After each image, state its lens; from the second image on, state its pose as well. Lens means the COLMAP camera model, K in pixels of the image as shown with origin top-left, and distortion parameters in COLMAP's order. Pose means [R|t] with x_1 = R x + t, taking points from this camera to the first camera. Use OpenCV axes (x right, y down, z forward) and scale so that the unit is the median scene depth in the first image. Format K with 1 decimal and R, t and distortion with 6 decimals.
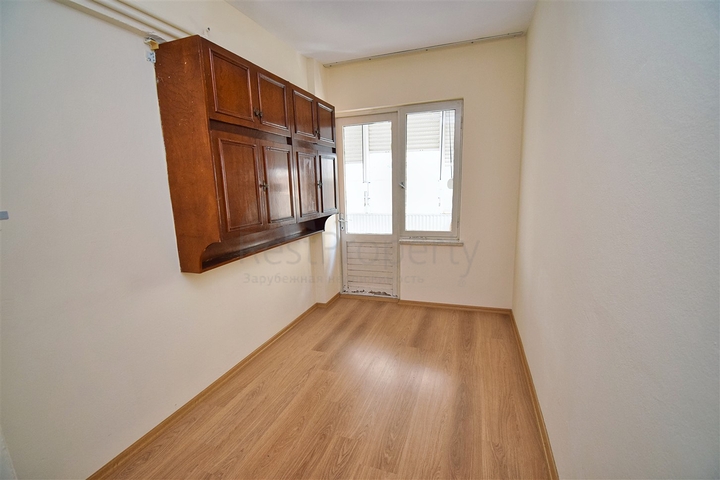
lens RADIAL K [[318.3, 0, 360.0], [0, 318.3, 240.0], [0, 0, 1]] dist [0.001311, -0.018070]
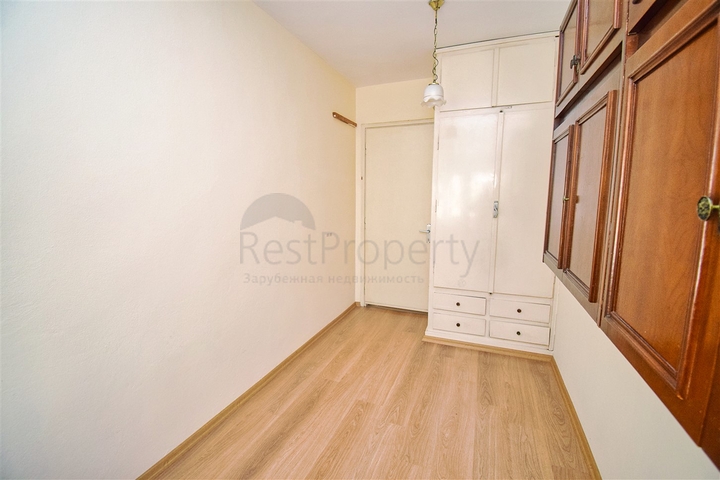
lens RADIAL K [[318.3, 0, 360.0], [0, 318.3, 240.0], [0, 0, 1]] dist [0.001311, -0.018070]
pose [[-0.998975, 0.023324, 0.038796, 0.023439], [0.034171, 0.950667, 0.308325, -0.349306], [-0.029691, 0.309335, -0.950489, 1.903785]]
